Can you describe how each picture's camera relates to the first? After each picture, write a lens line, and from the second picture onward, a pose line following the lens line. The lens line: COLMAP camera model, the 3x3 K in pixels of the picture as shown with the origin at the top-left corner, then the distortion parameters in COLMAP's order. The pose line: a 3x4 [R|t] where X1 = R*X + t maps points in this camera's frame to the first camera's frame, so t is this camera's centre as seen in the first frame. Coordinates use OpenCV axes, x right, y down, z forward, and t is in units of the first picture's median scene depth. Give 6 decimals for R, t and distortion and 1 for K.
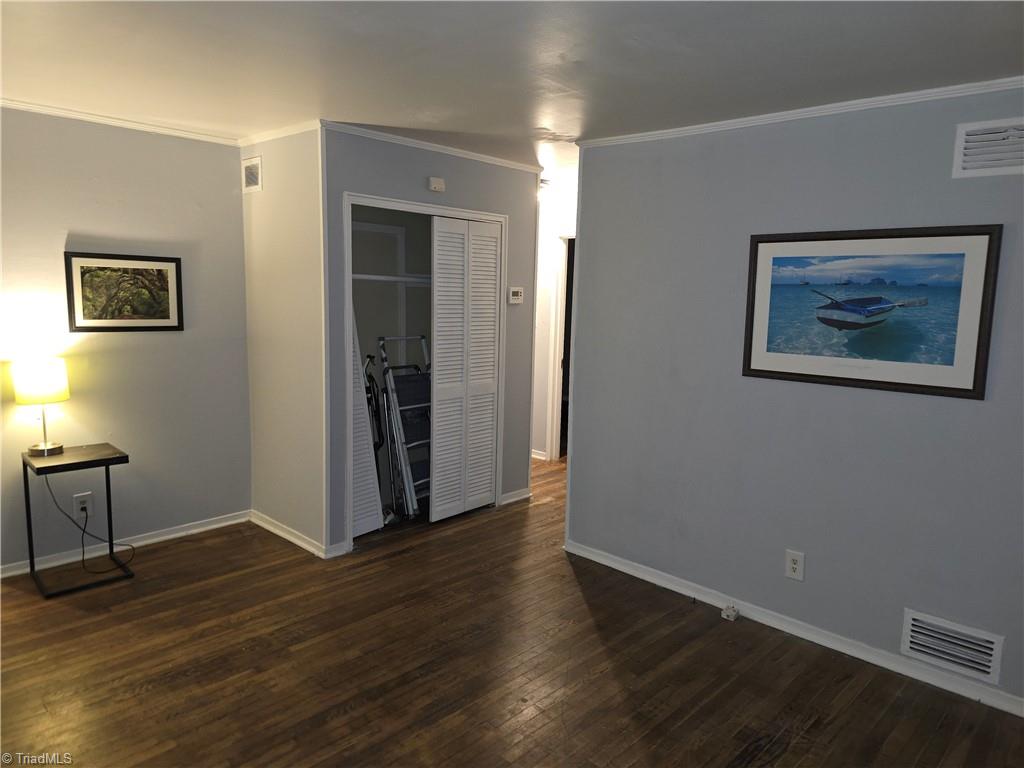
lens RADIAL K [[679.8, 0, 519.0], [0, 679.8, 382.8], [0, 0, 1]] dist [0.070408, -0.064036]
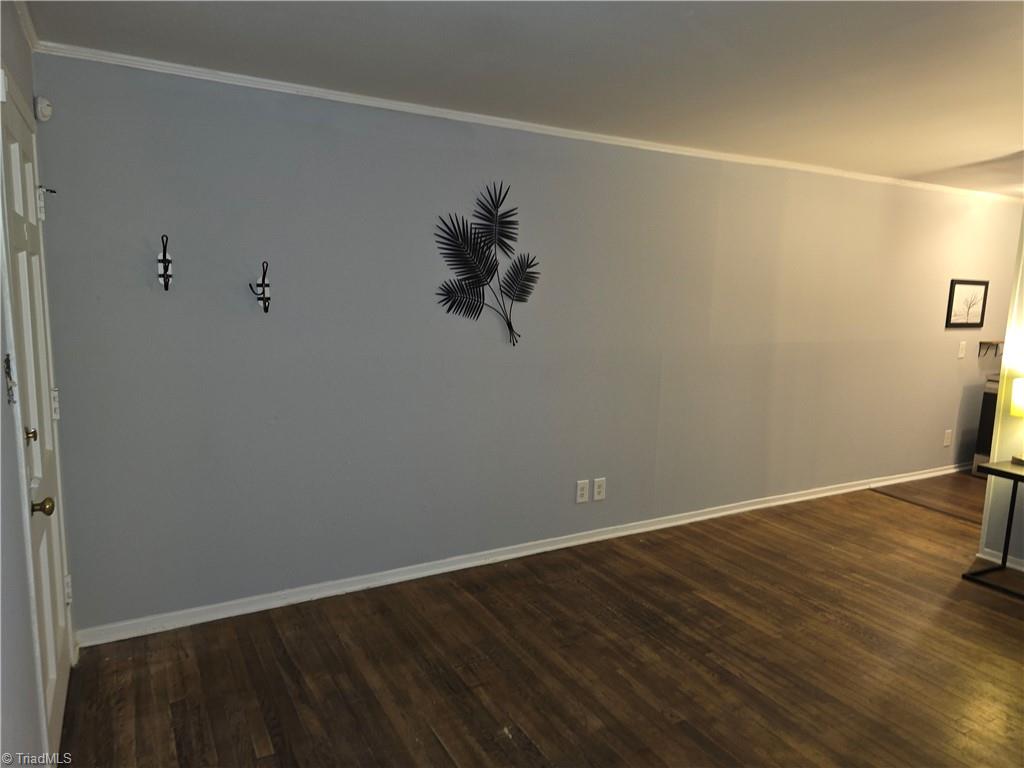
lens RADIAL K [[679.8, 0, 516.2], [0, 679.8, 393.8], [0, 0, 1]] dist [0.070408, -0.064036]
pose [[-0.293837, 0.106149, -0.949943, 0.556883], [-0.164512, 0.973369, 0.159654, -0.046597], [0.941592, 0.203190, -0.268549, 0.493131]]
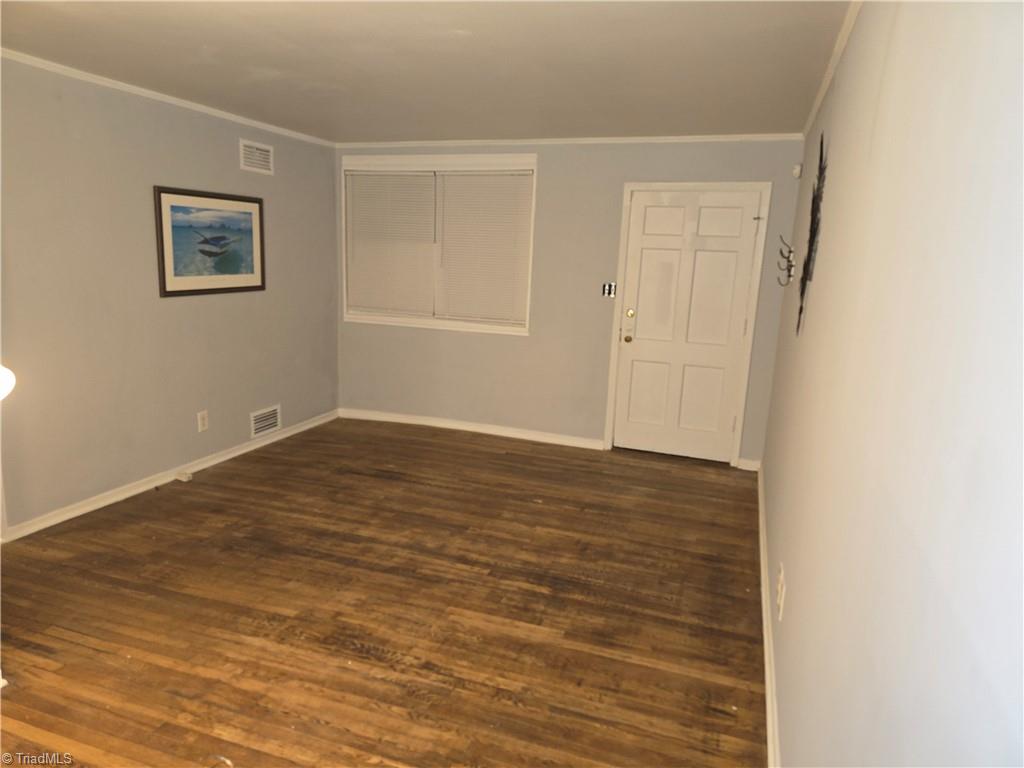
lens RADIAL K [[679.8, 0, 517.0], [0, 679.8, 386.6], [0, 0, 1]] dist [0.070408, -0.064036]
pose [[-0.408422, -0.224898, 0.884654, -1.009719], [0.069868, 0.958626, 0.275960, -0.143603], [-0.910115, 0.174517, -0.375811, 0.815585]]
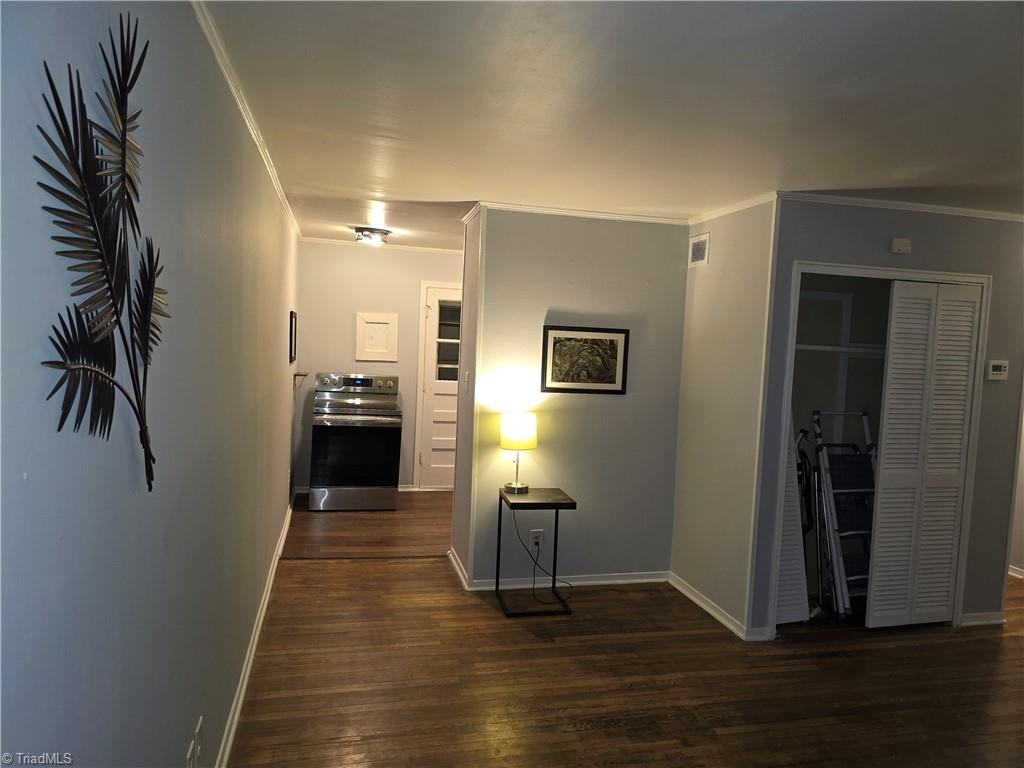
lens RADIAL K [[679.8, 0, 517.0], [0, 679.8, 387.5], [0, 0, 1]] dist [0.070408, -0.064036]
pose [[0.841463, 0.044554, -0.538475, -0.053307], [-0.091946, 0.993866, -0.061449, -0.004747], [0.532434, 0.101218, 0.840398, -0.006741]]
